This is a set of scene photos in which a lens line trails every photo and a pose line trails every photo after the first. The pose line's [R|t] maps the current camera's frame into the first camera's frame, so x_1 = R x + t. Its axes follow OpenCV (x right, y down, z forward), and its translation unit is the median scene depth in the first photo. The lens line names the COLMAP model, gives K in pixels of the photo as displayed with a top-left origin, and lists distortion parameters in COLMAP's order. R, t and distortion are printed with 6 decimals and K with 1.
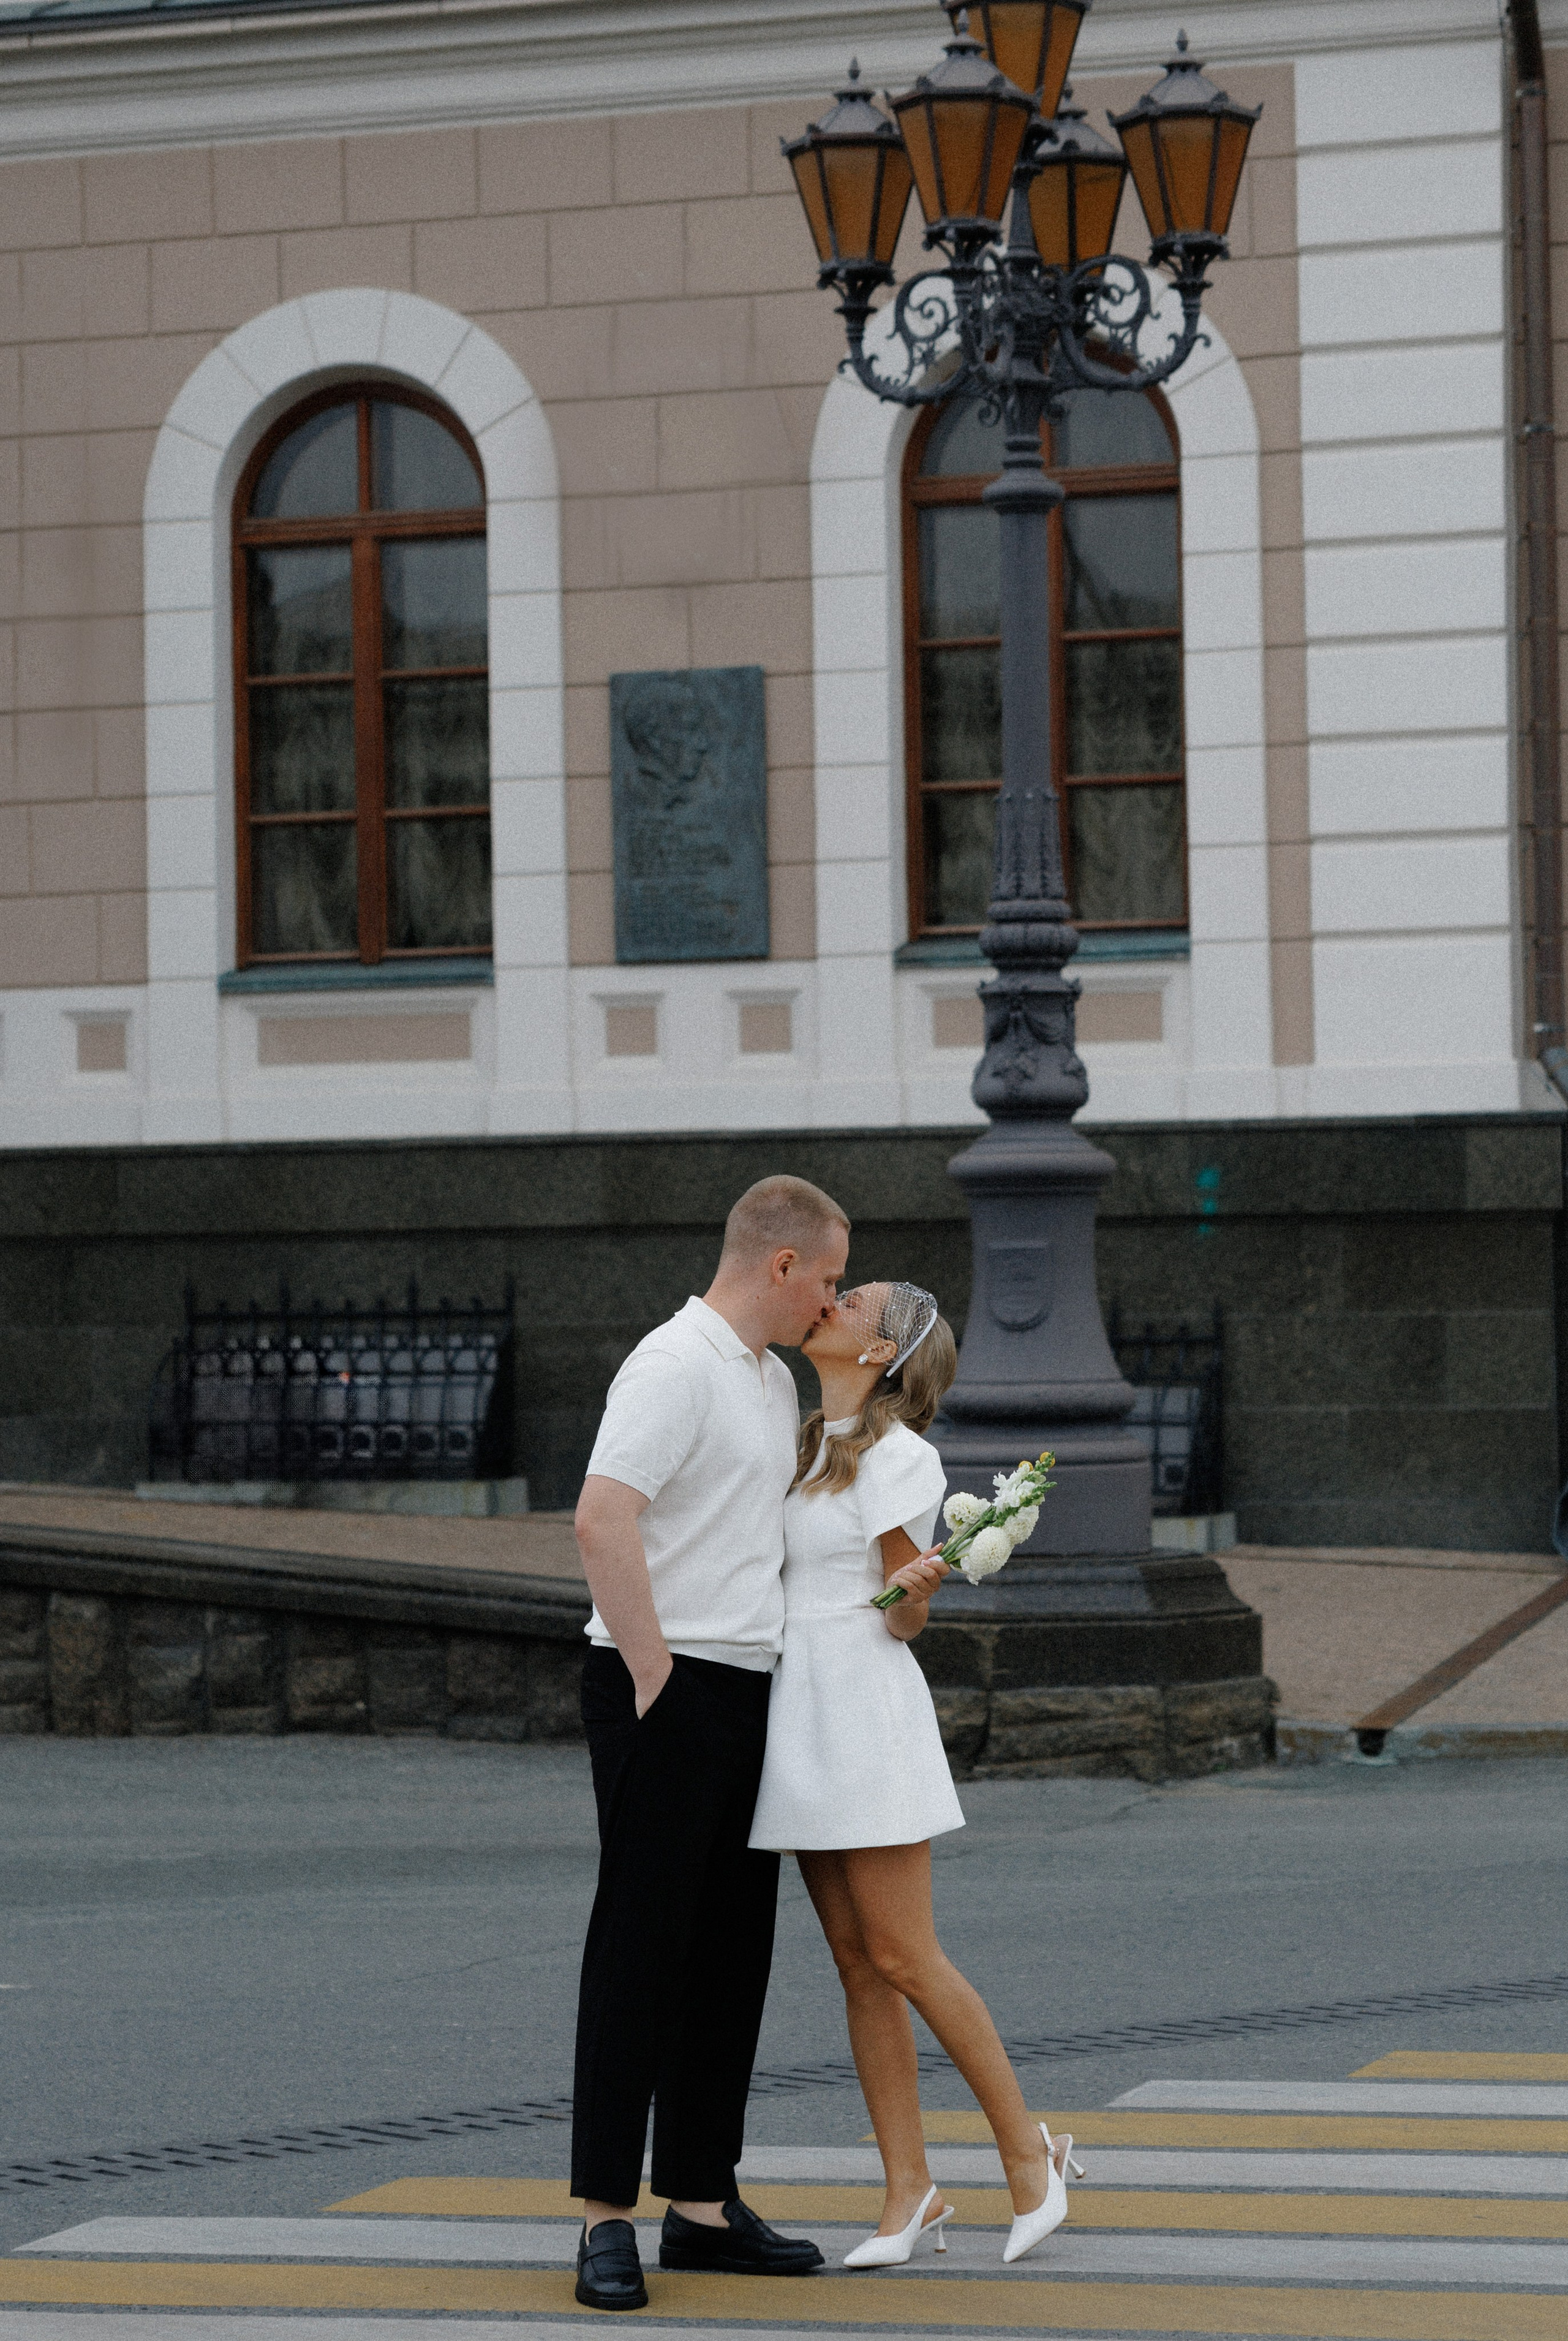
lens RADIAL K [[4548.9, 0, 784.0], [0, 4548.9, 1170.5], [0, 0, 1]] dist [-0.171635, 3.025957]
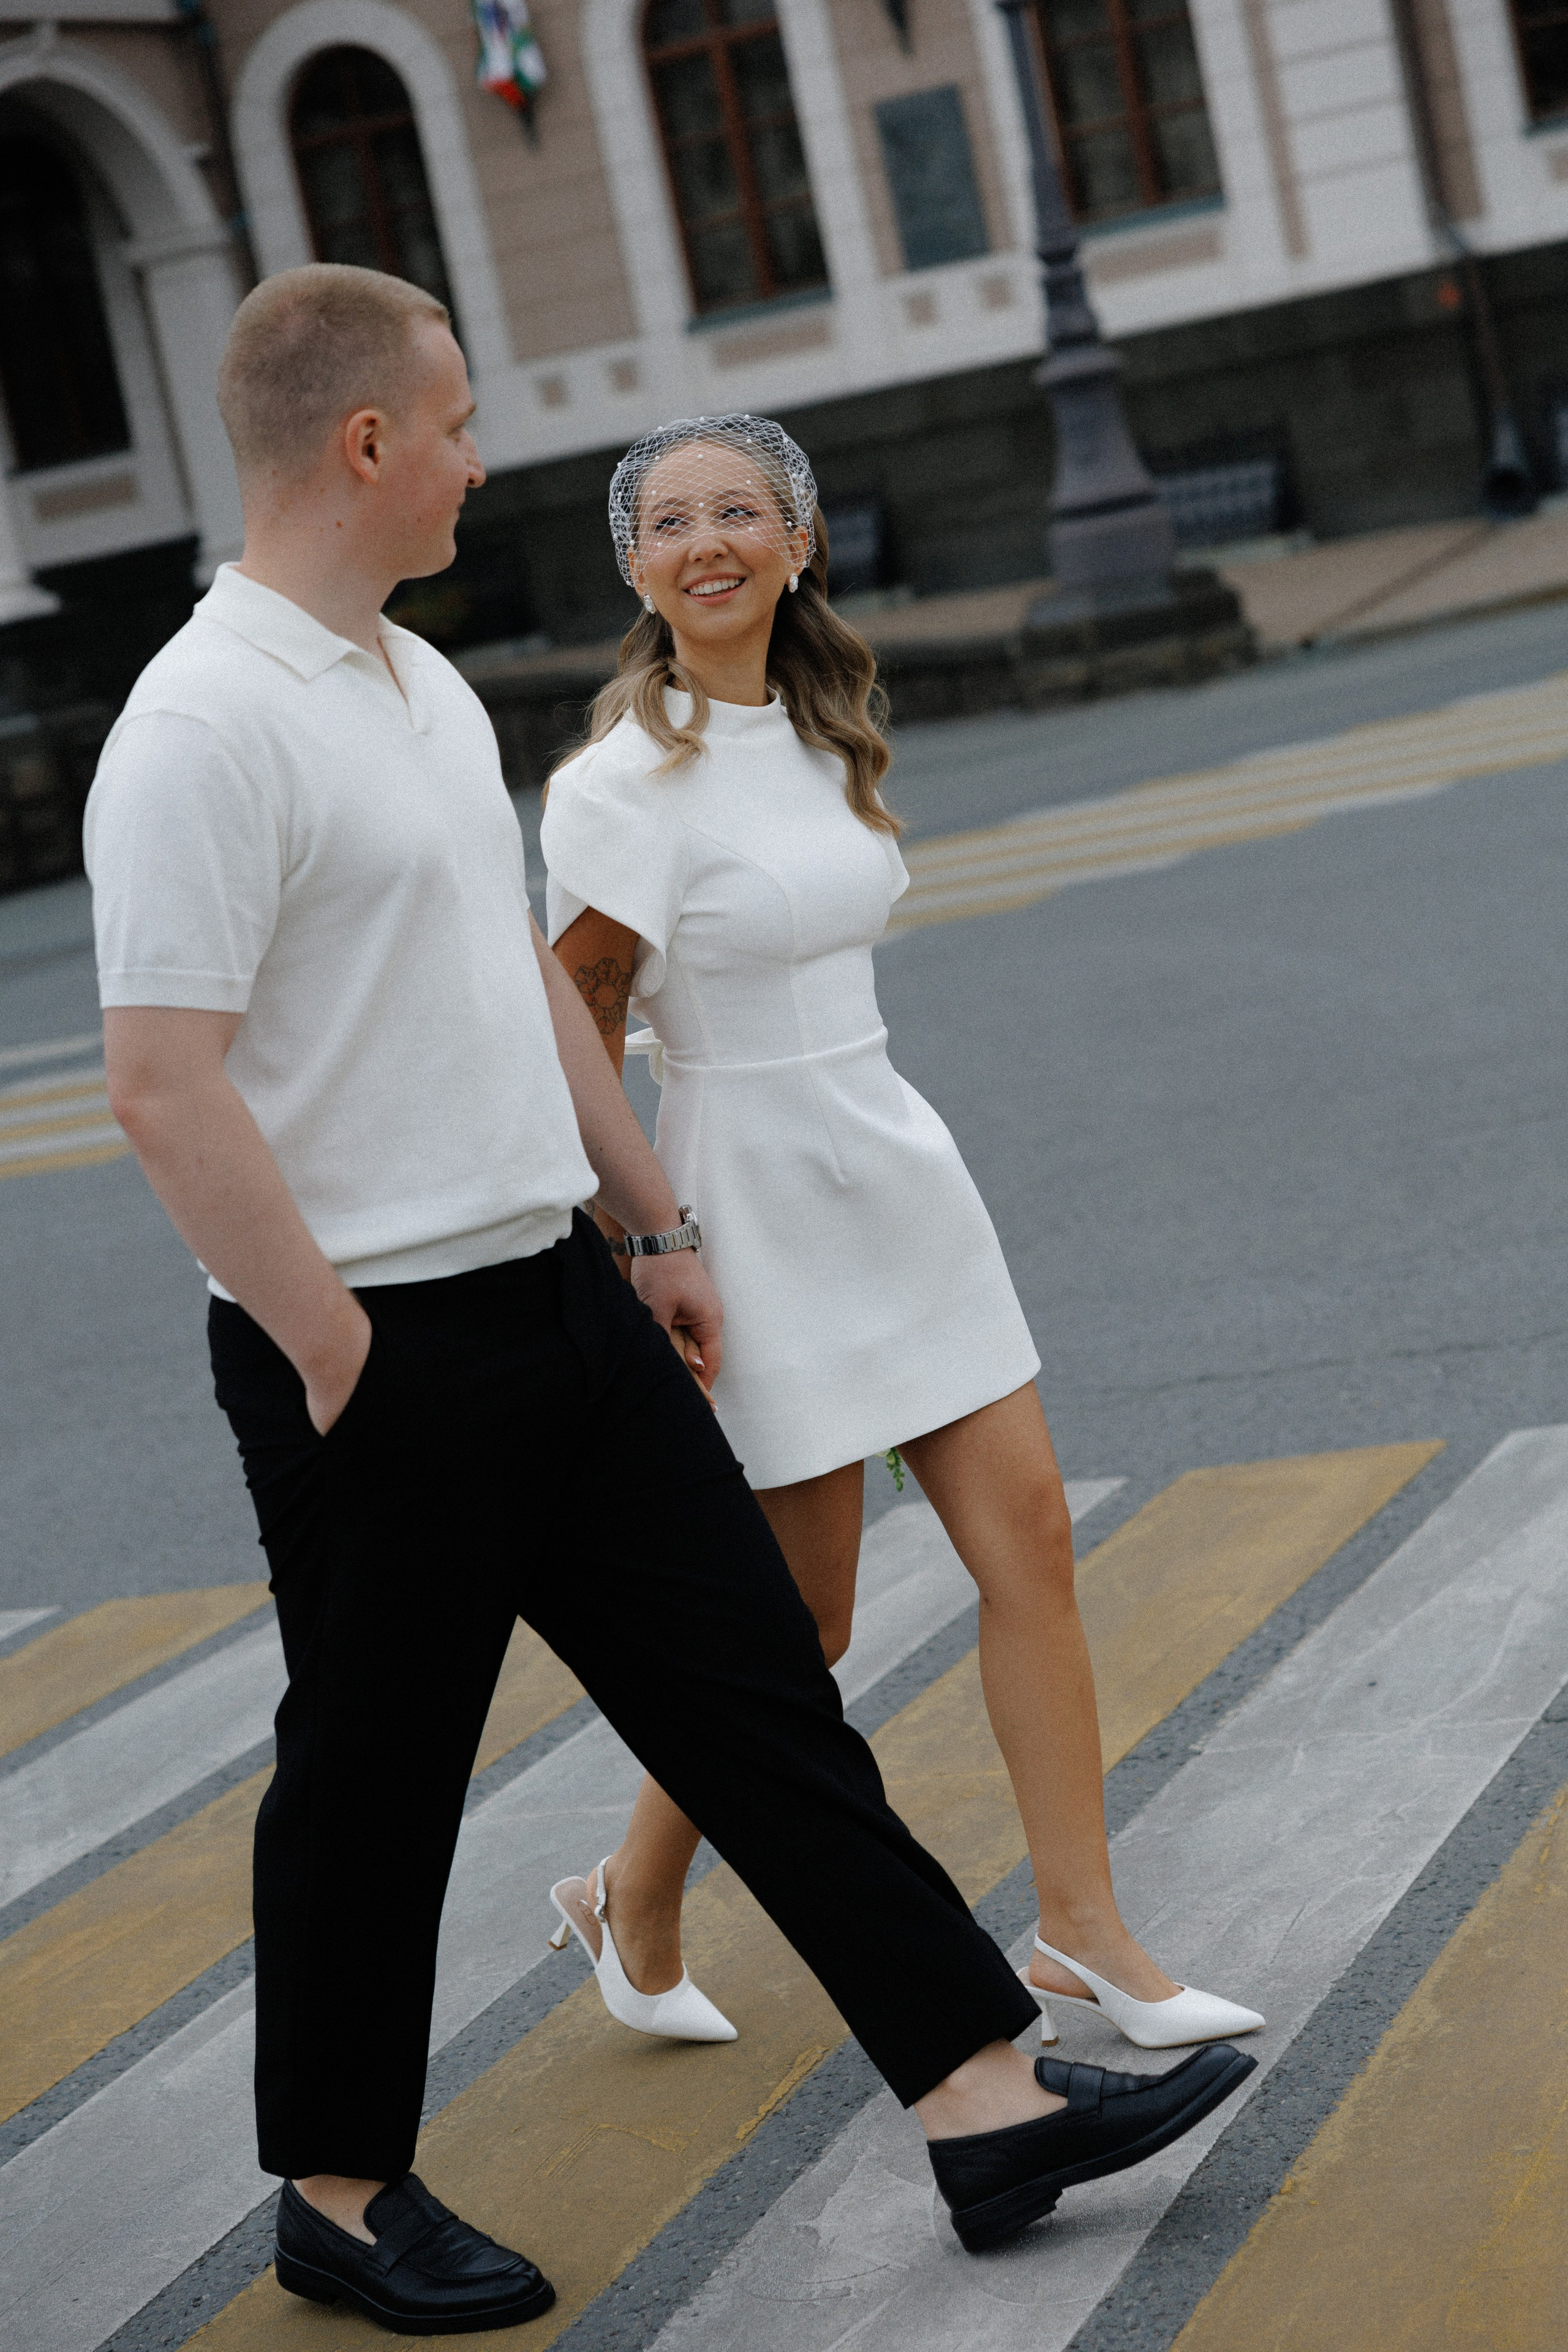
lens RADIAL K [[4539.6, 0, 784.0], [0, 4539.6, 1176.0], [0, 0, 1]] dist [-0.276009, -0.248621]
pose [[0.961817, -0.159749, -0.222235, 0.242788], [0.200740, 0.963695, 0.176057, -0.025858], [0.186042, -0.213946, 0.958966, -0.685437]]
